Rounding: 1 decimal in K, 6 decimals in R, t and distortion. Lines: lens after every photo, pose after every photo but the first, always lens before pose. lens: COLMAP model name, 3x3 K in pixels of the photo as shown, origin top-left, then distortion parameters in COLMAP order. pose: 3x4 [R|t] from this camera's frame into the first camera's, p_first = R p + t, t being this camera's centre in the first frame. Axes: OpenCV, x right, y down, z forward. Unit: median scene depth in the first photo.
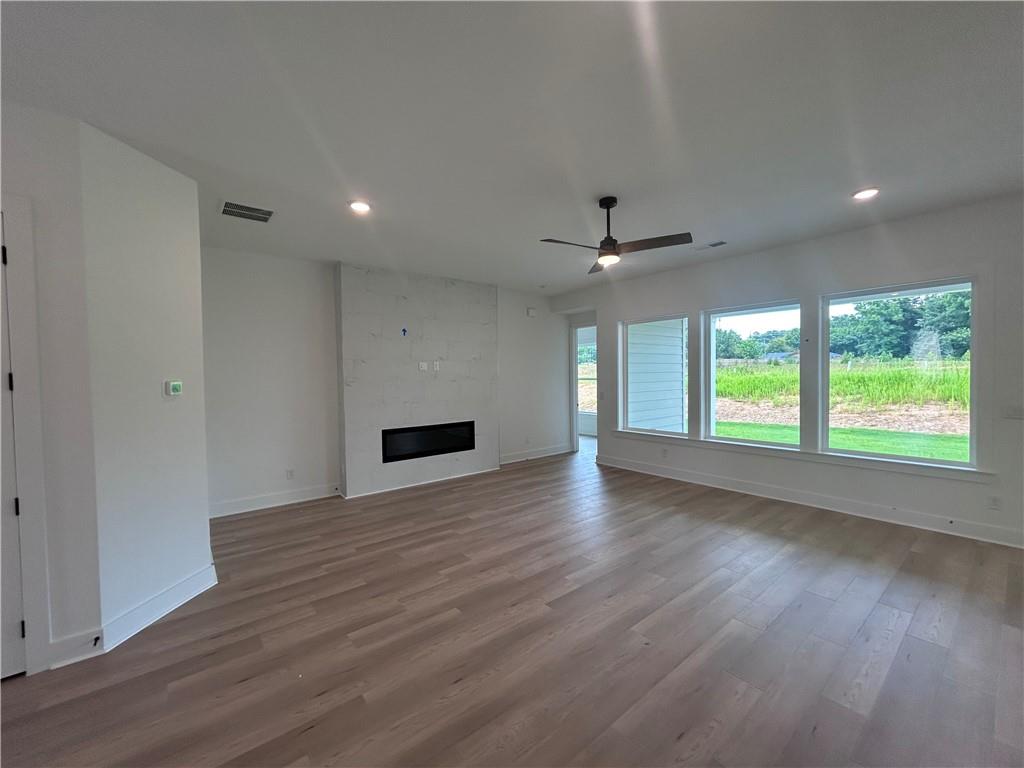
lens RADIAL K [[409.8, 0, 512.0], [0, 409.8, 384.0], [0, 0, 1]] dist [-0.001623, -0.000045]
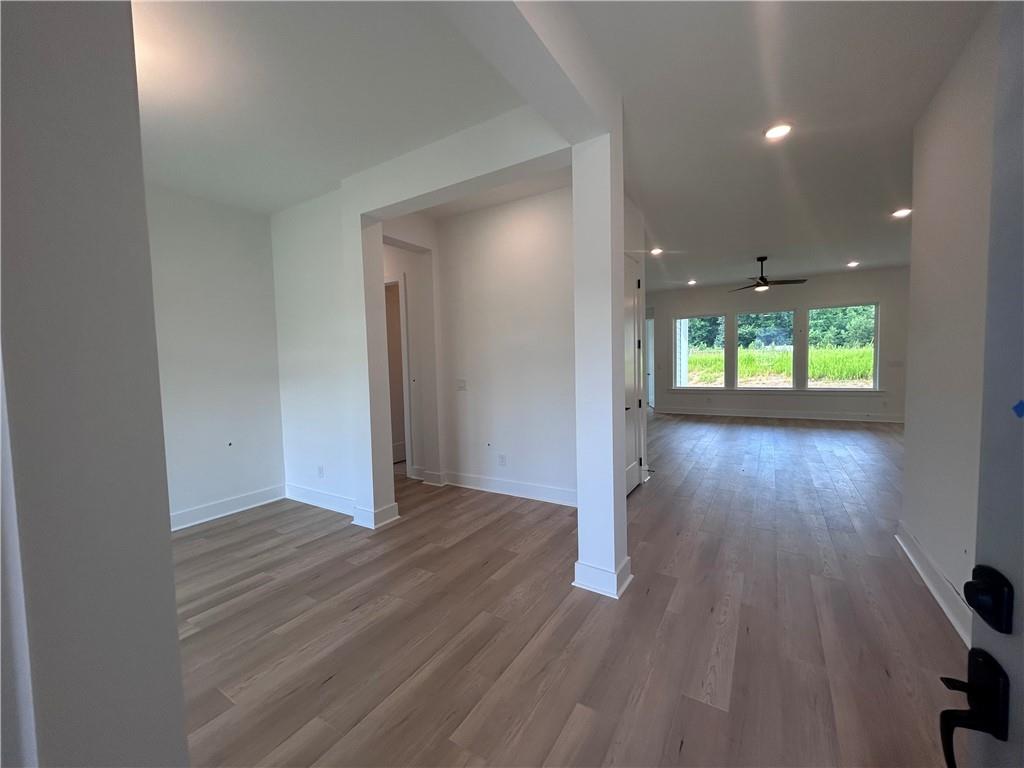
lens RADIAL K [[409.8, 0, 512.0], [0, 409.8, 384.0], [0, 0, 1]] dist [-0.001623, -0.000045]
pose [[0.945671, -0.033065, 0.323441, -0.830755], [0.026455, 0.999342, 0.024816, 0.039891], [-0.324048, -0.014911, 0.945923, -0.255772]]
